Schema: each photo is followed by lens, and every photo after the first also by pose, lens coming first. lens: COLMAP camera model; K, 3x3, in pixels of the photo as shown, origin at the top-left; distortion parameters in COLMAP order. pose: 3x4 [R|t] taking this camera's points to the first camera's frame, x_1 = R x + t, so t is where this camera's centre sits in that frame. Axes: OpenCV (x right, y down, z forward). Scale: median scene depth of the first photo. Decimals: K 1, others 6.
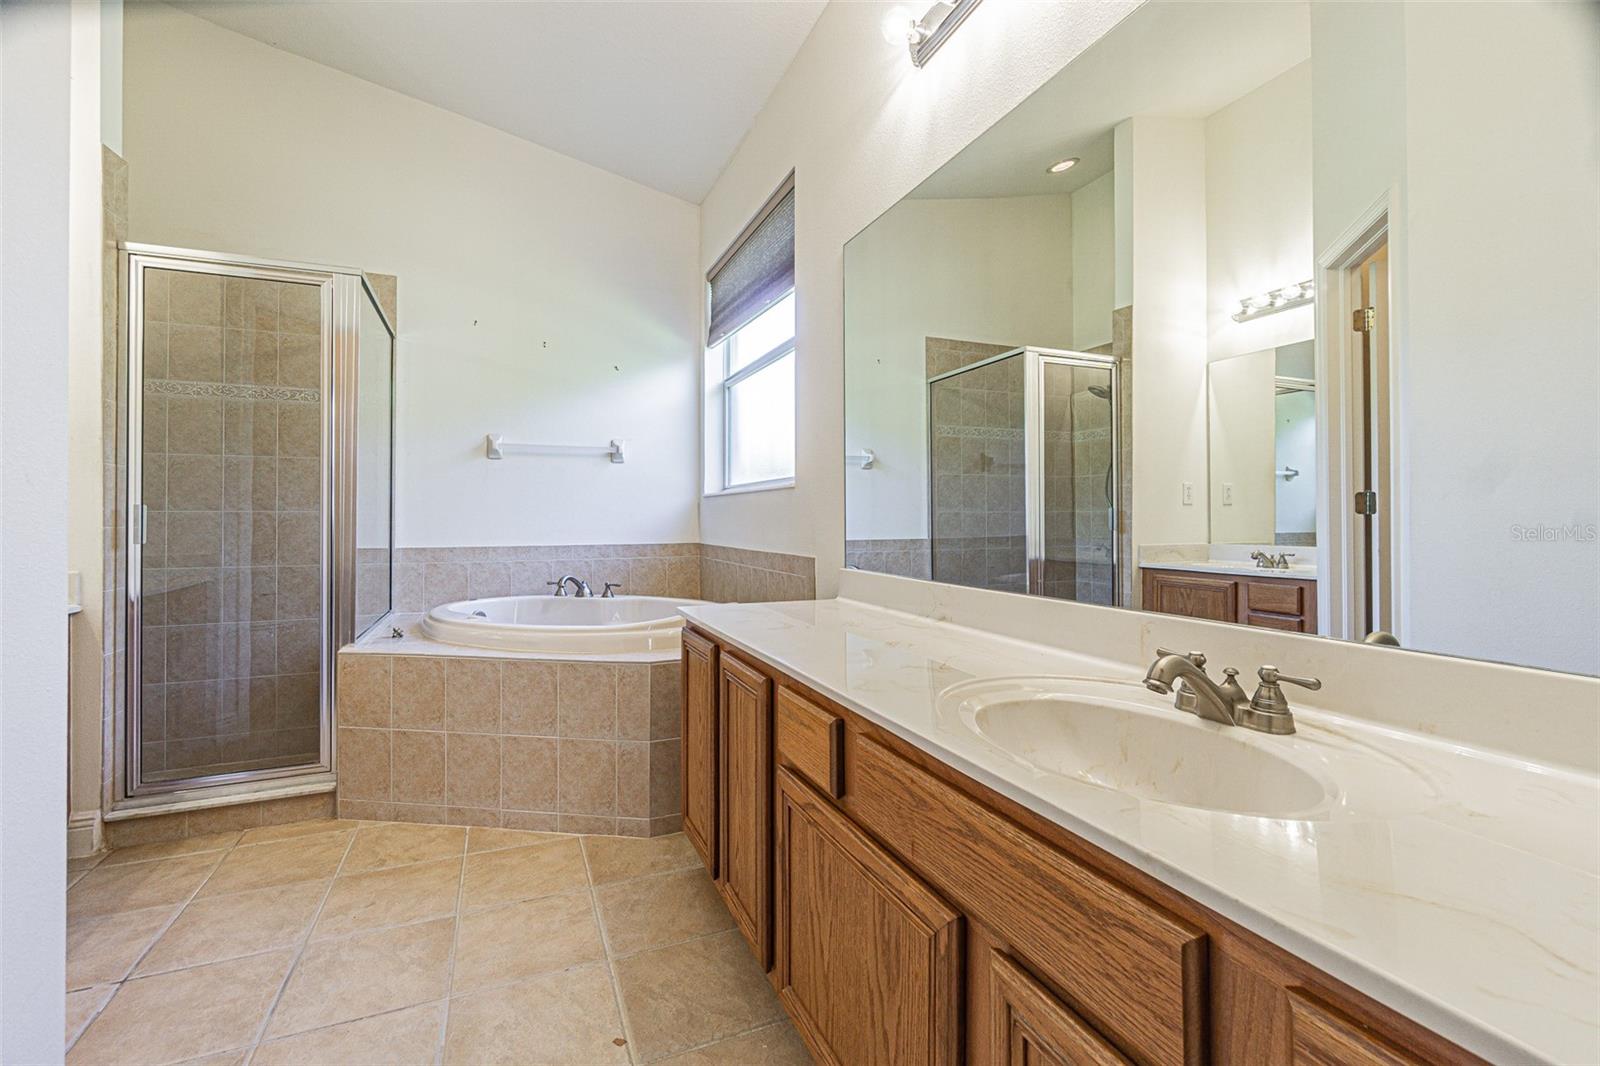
lens RADIAL K [[696.1, 0, 781.6], [0, 696.1, 509.8], [0, 0, 1]] dist [-0.006178, 0.000136]
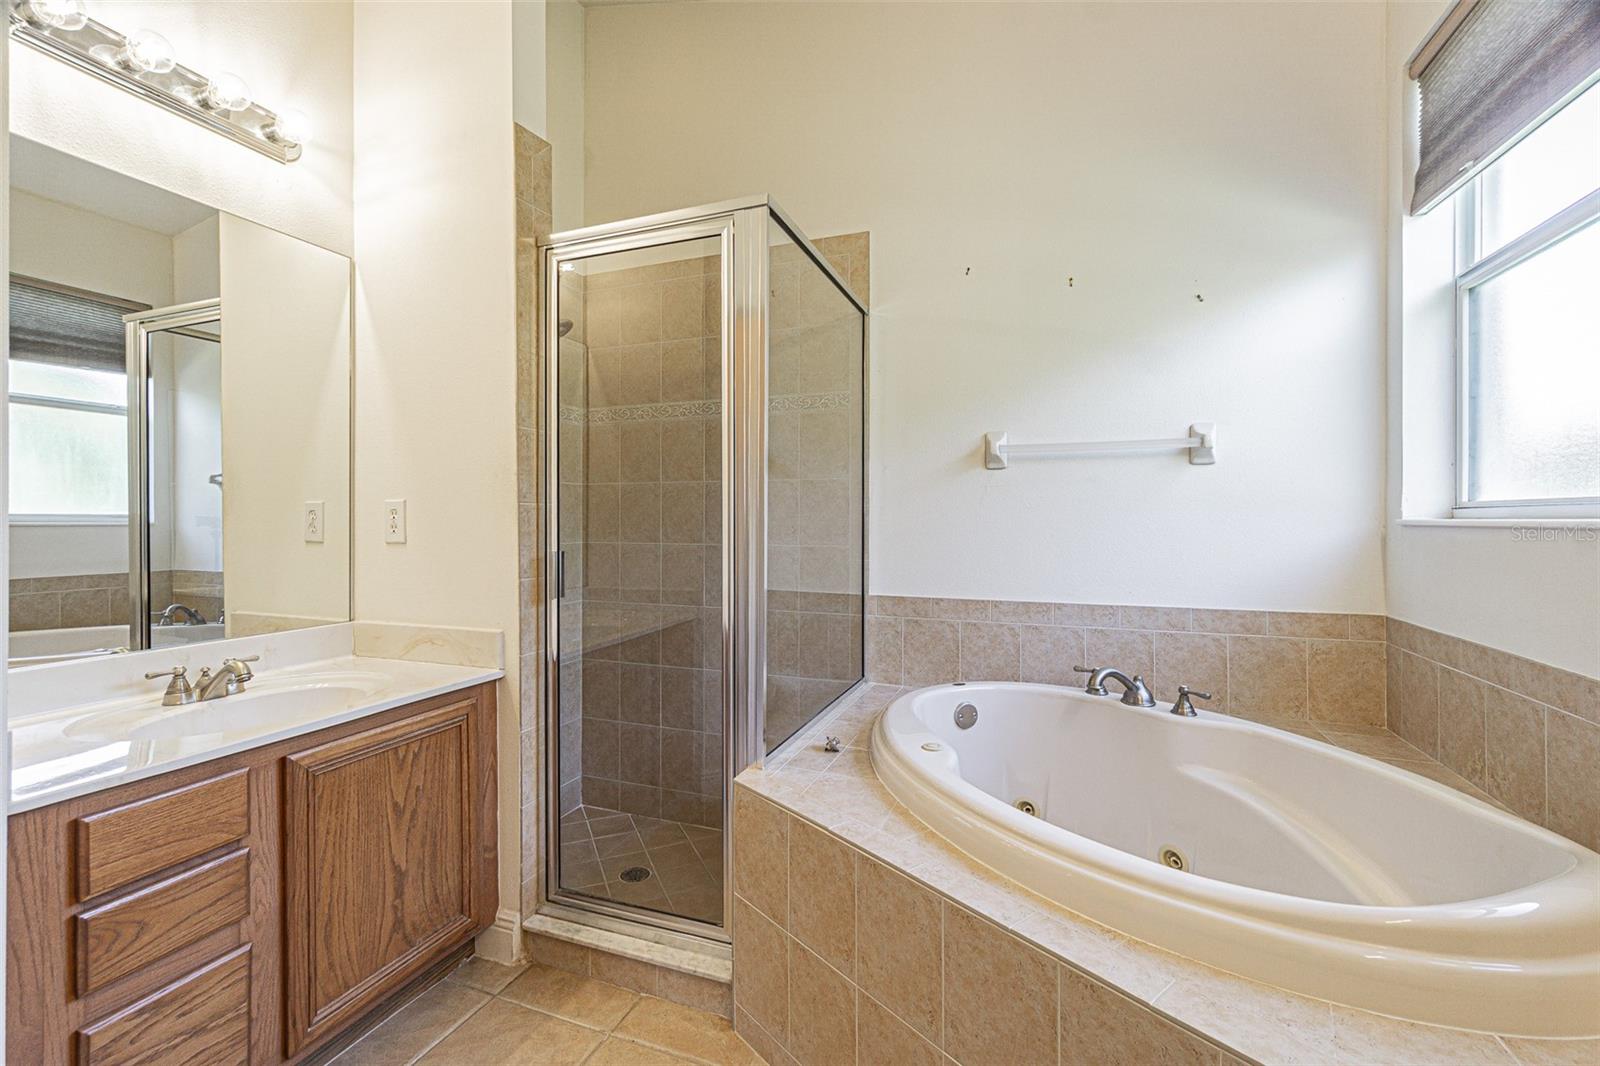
lens RADIAL K [[696.1, 0, 797.5], [0, 696.1, 520.8], [0, 0, 1]] dist [-0.006178, 0.000136]
pose [[0.734149, 0.002103, -0.678985, -0.099737], [0.008512, 0.999888, 0.012300, -0.033809], [0.678935, -0.014809, 0.734049, 0.384047]]
